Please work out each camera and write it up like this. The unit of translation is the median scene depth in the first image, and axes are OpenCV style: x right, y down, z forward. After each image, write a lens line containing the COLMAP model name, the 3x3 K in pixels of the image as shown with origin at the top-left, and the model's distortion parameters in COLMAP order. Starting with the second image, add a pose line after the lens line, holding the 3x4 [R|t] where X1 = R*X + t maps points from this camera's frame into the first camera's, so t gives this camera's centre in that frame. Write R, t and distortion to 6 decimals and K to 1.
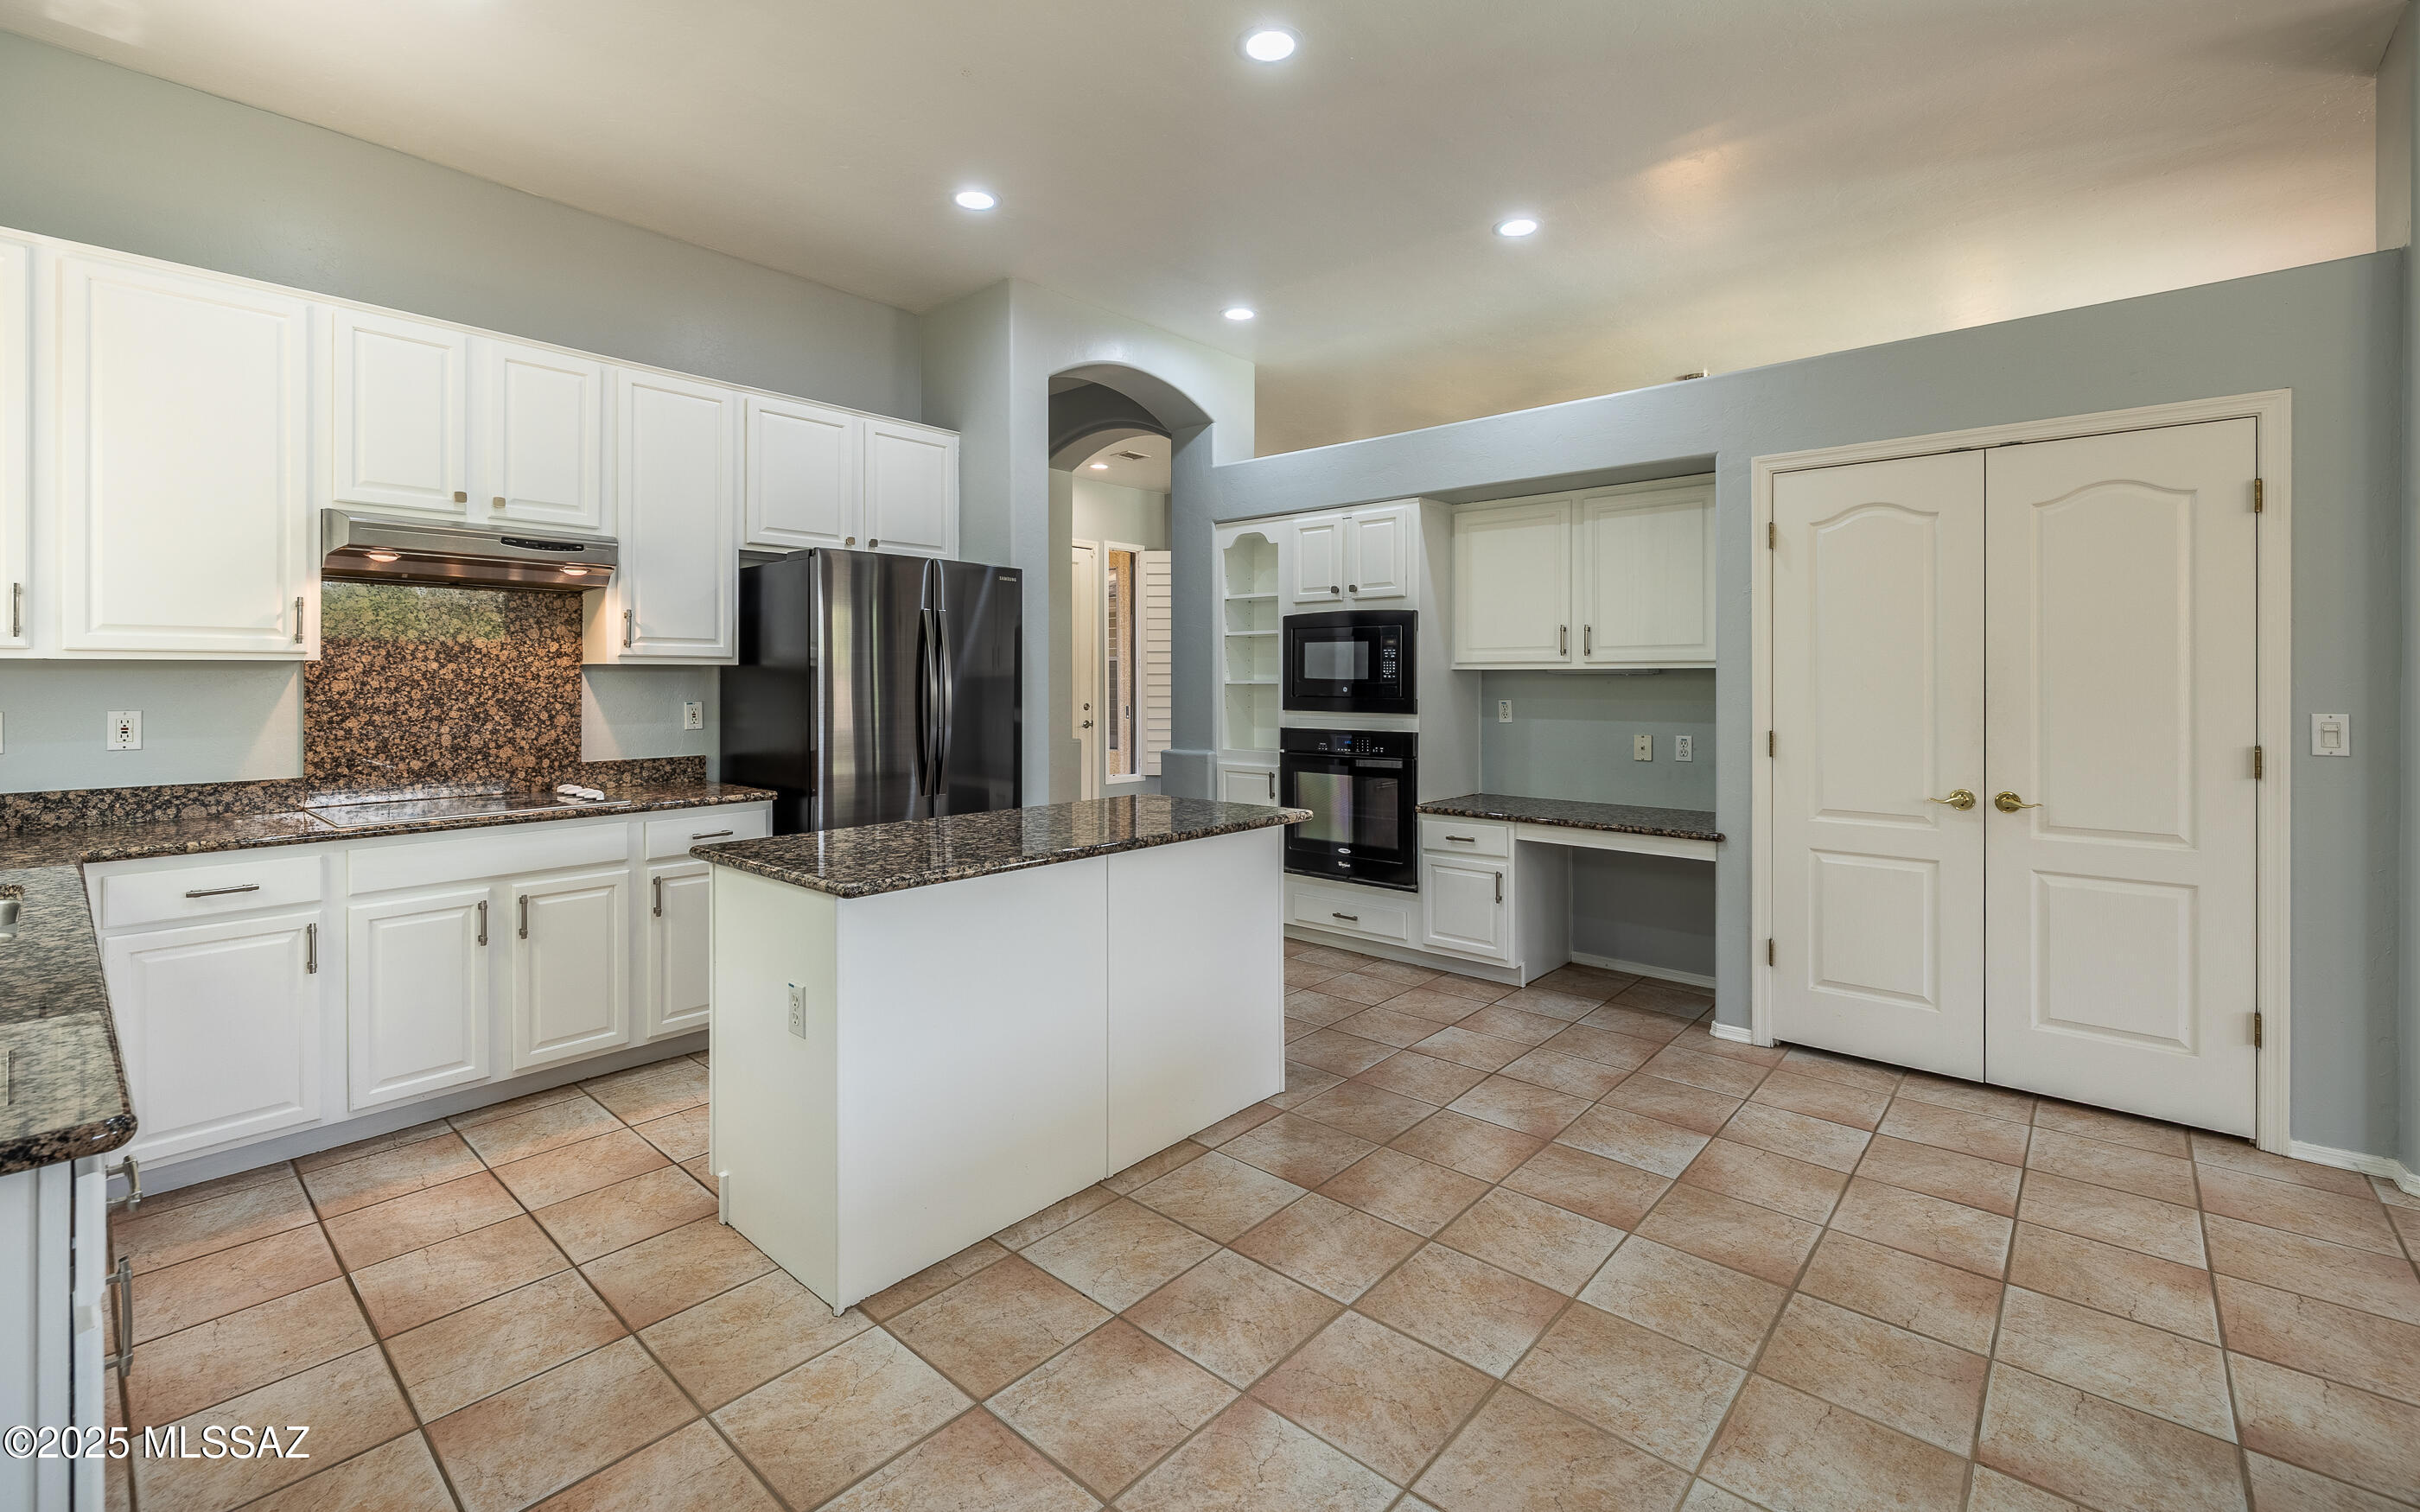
lens RADIAL K [[1003.8, 0, 1212.6], [0, 1003.8, 663.7], [0, 0, 1]] dist [-0.005086, -0.000170]
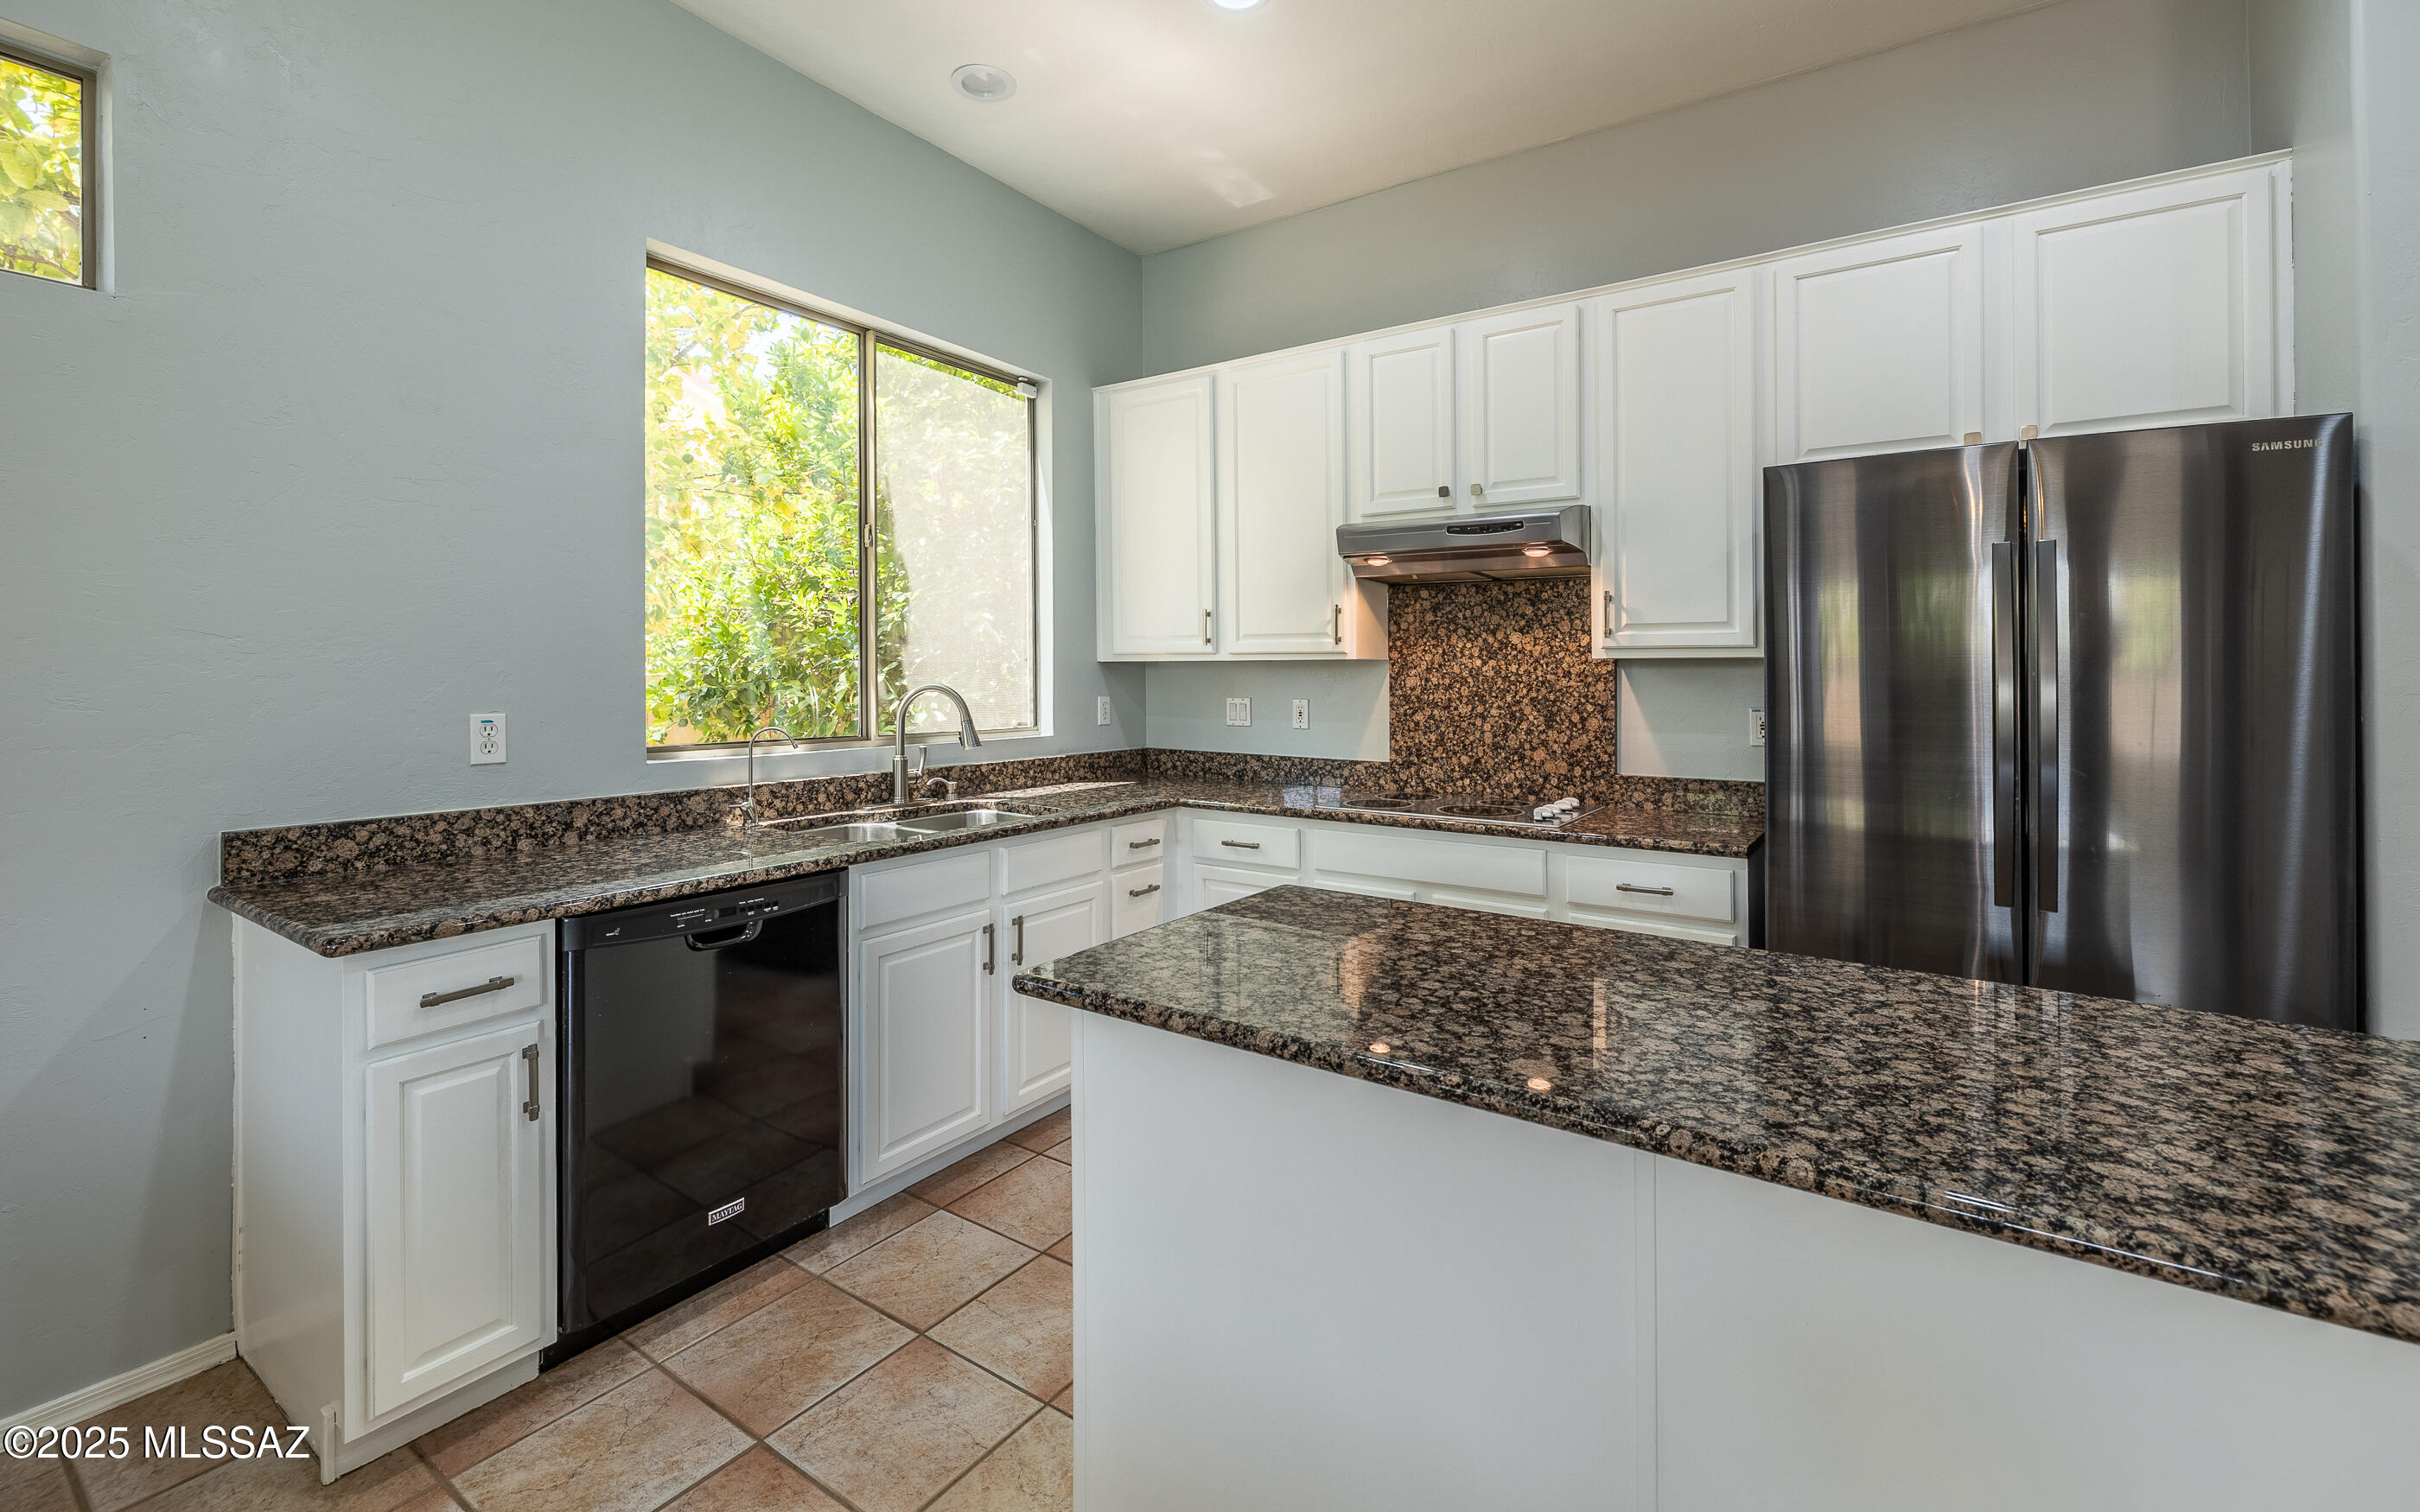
lens RADIAL K [[1019.0, 0, 1227.5], [0, 1019.0, 669.8], [0, 0, 1]] dist [0.000037, -0.000207]
pose [[0.128550, -0.006586, -0.991681, 0.193542], [0.008581, 0.999948, -0.005529, 0.011615], [0.991666, -0.007799, 0.128600, 0.581720]]
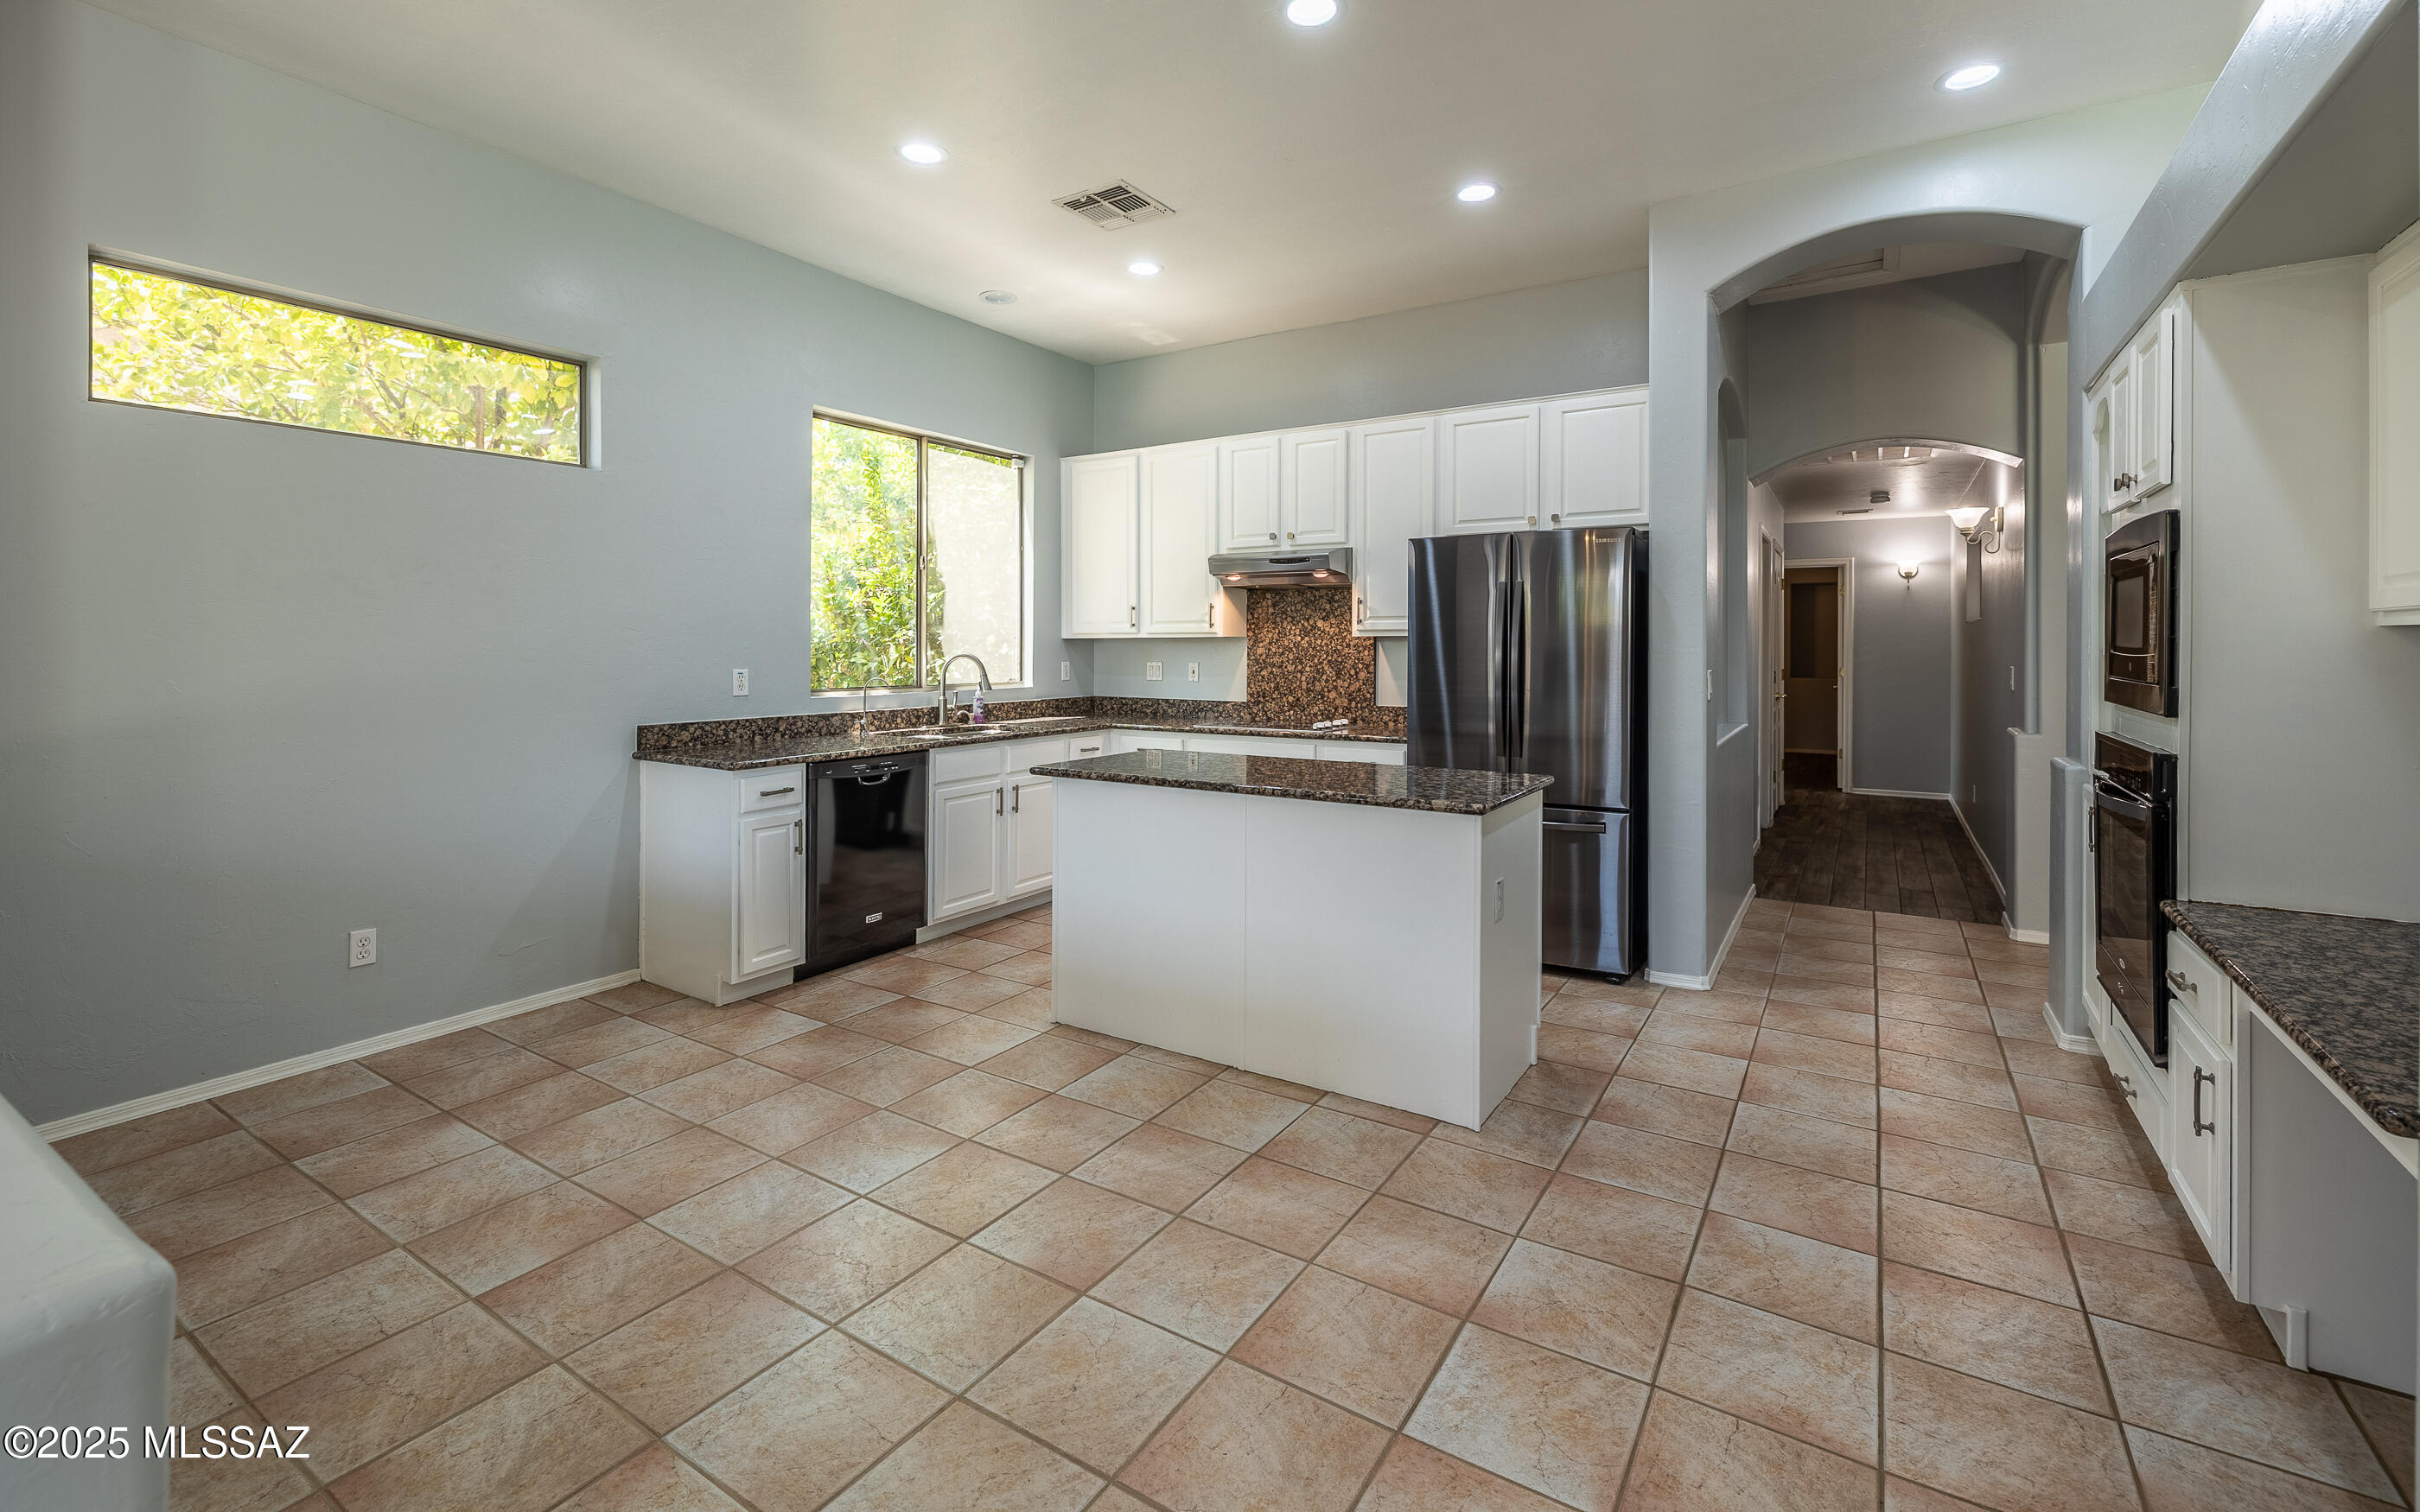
lens RADIAL K [[1042.3, 0, 1241.1], [0, 1042.3, 582.5], [0, 0, 1]] dist [-0.000666, 0.000028]
pose [[0.169978, -0.060832, -0.983568, 0.835207], [0.012324, 0.998146, -0.059604, 0.009632], [0.985371, -0.001990, 0.170413, 0.581521]]
